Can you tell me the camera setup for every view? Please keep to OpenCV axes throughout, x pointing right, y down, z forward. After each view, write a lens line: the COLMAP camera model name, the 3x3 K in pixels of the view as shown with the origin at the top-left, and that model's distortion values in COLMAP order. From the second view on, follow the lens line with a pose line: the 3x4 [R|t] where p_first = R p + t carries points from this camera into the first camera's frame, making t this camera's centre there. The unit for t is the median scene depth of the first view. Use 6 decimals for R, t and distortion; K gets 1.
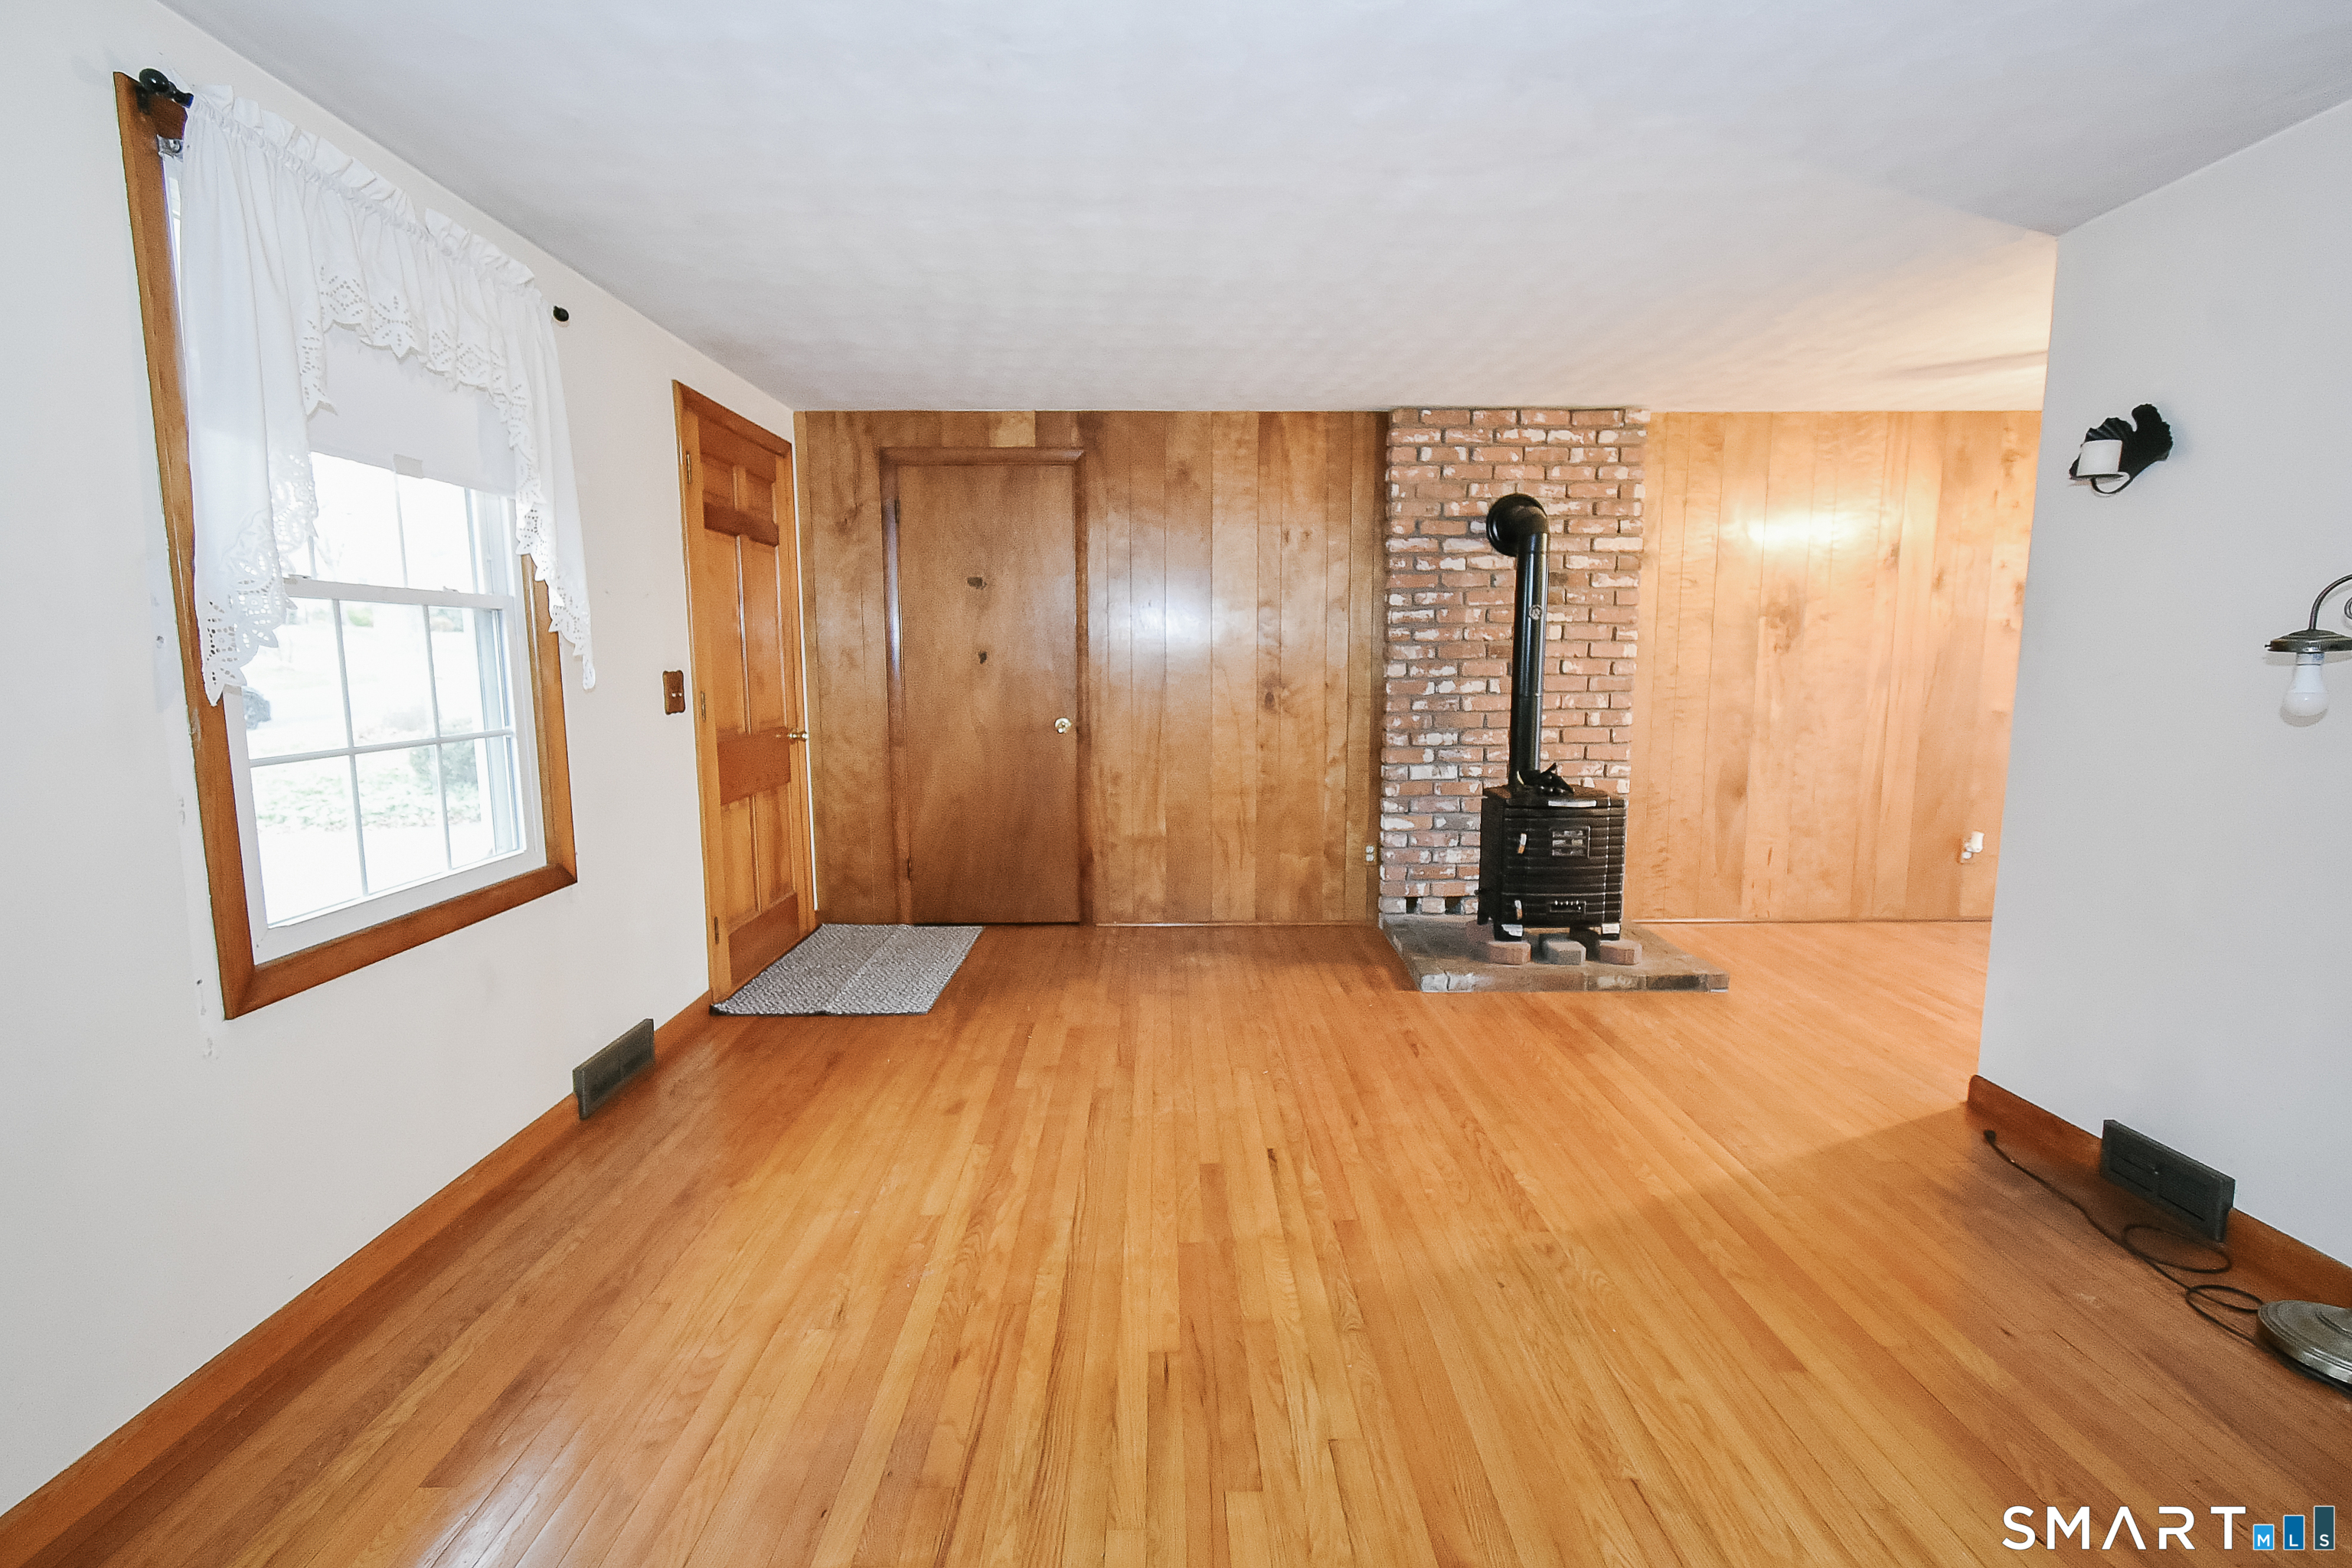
lens RADIAL K [[1031.5, 0, 1170.0], [0, 1031.5, 783.0], [0, 0, 1]] dist [0.004744, -0.004172]
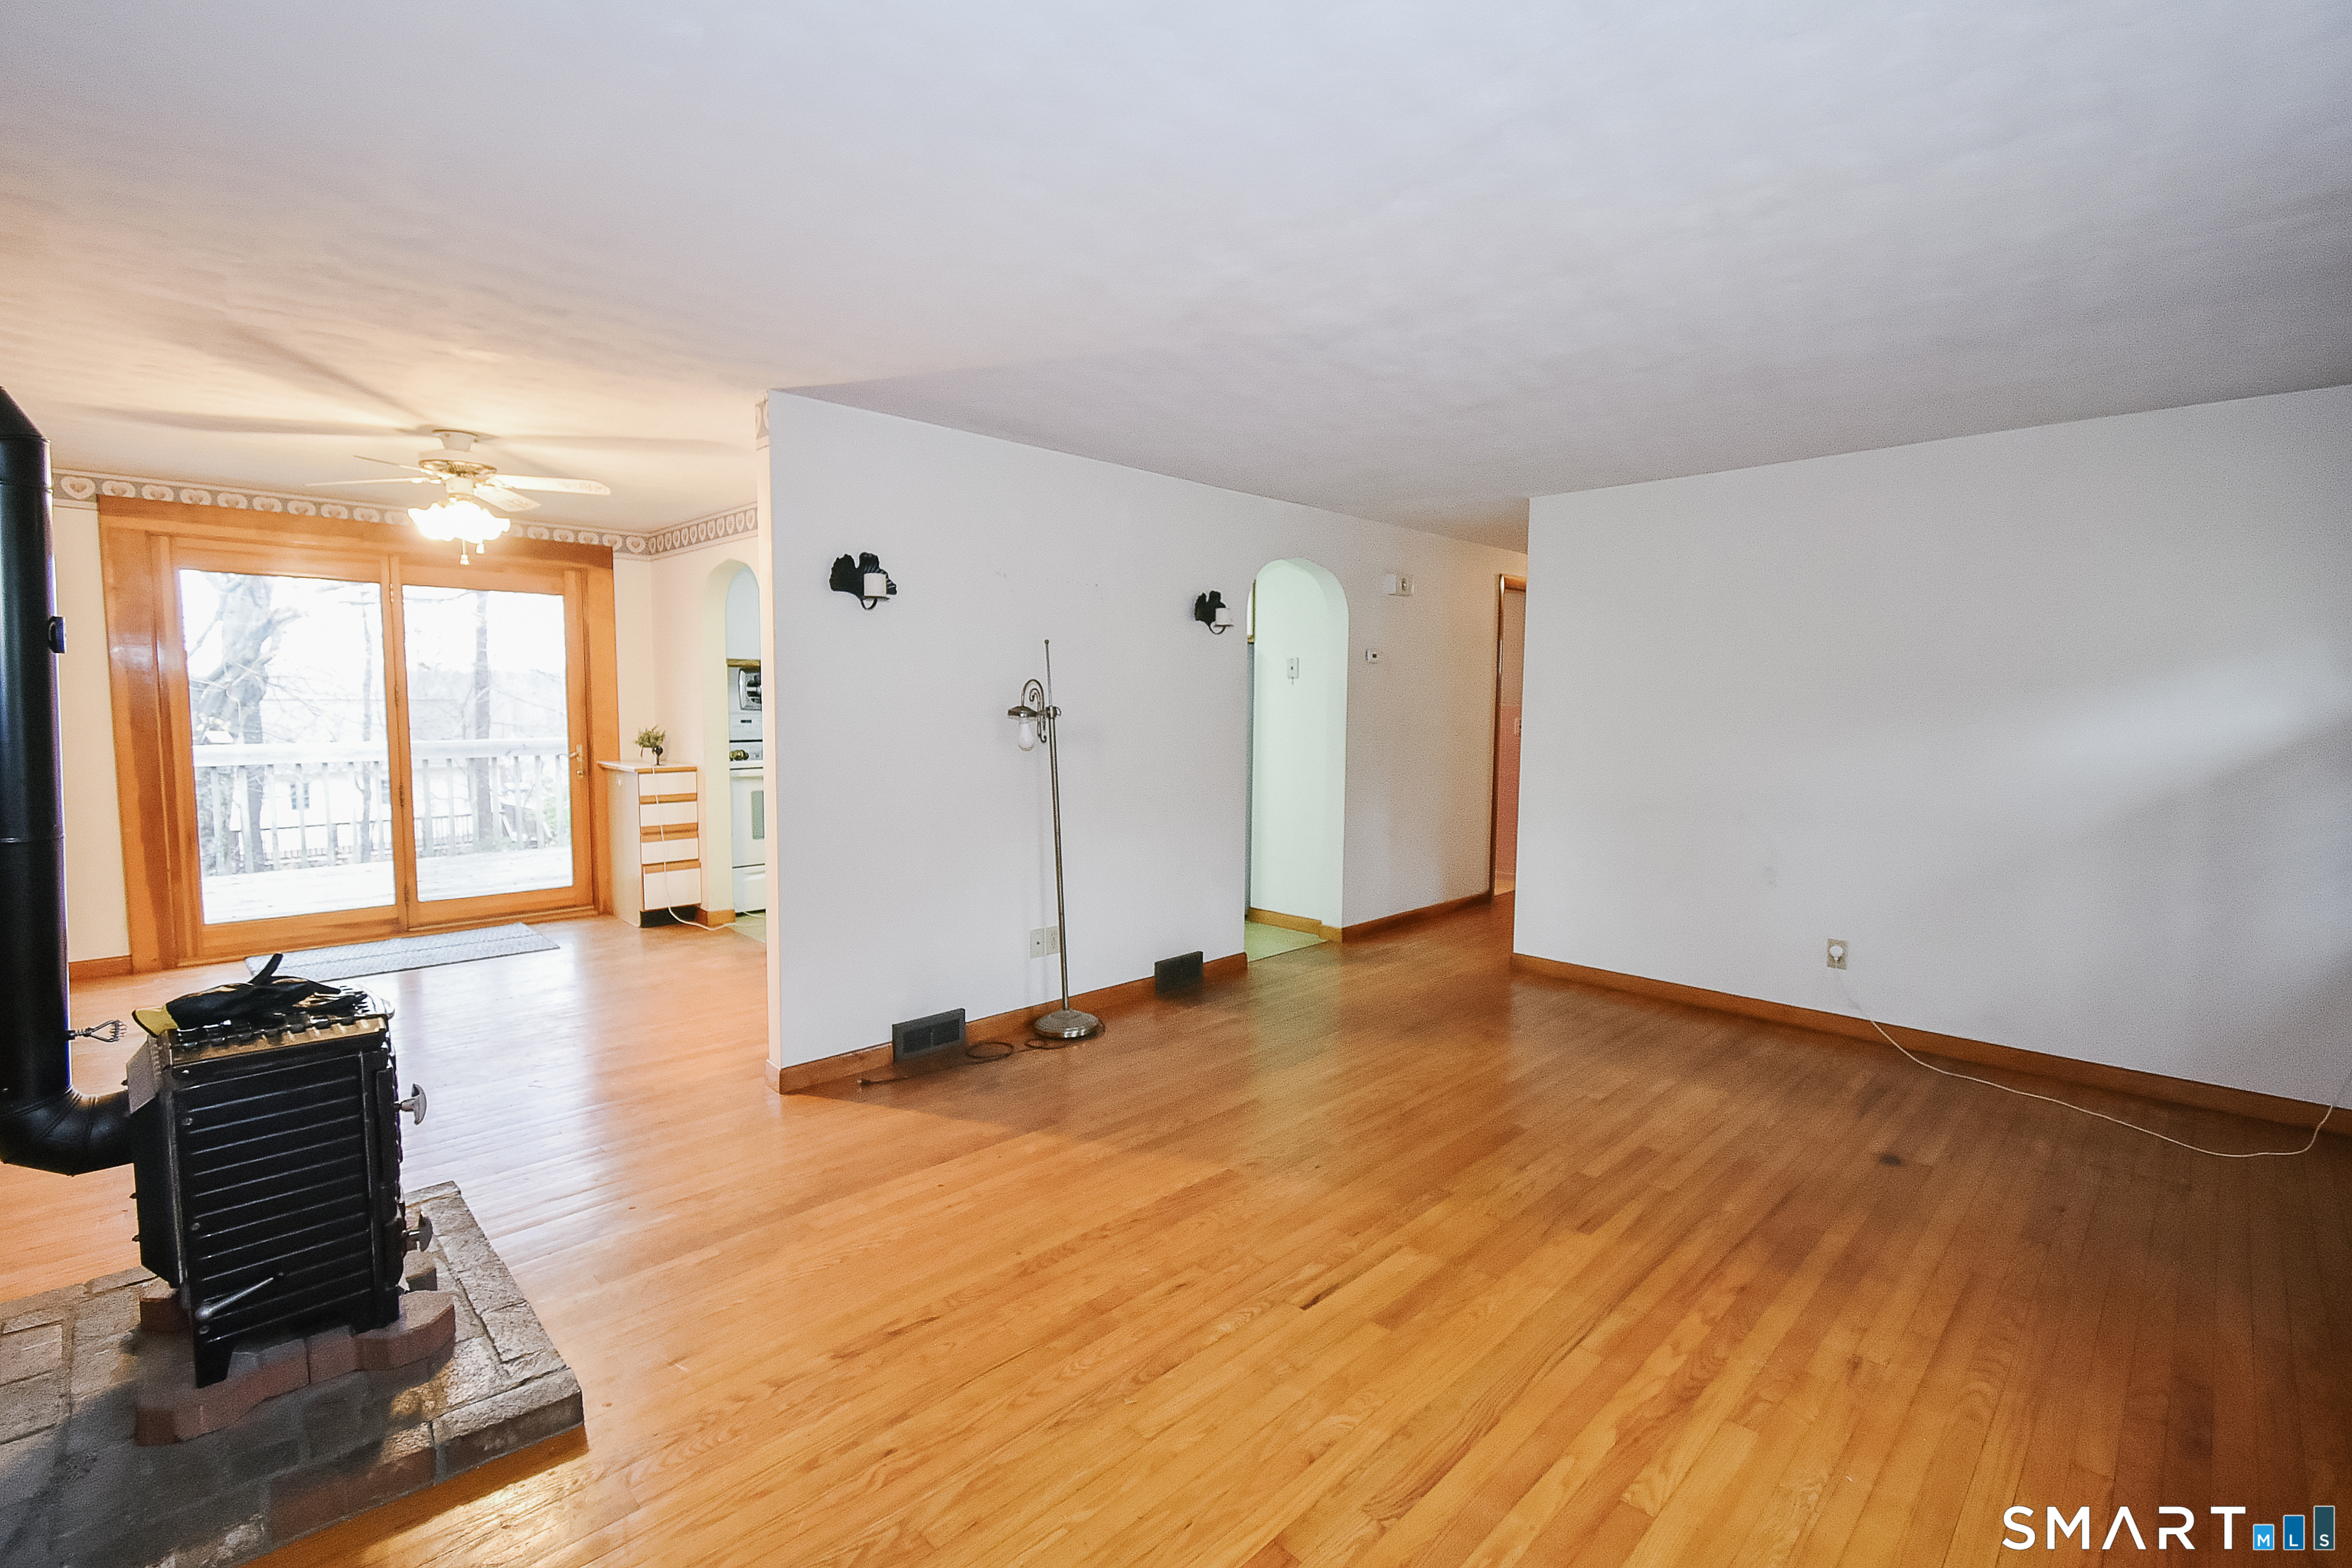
lens RADIAL K [[1031.5, 0, 1192.2], [0, 1031.5, 786.2], [0, 0, 1]] dist [0.004744, -0.004172]
pose [[-0.703353, -0.062651, 0.708074, -0.492766], [0.081812, 0.982354, 0.168186, -0.261262], [-0.706117, 0.176224, -0.685816, 1.864698]]
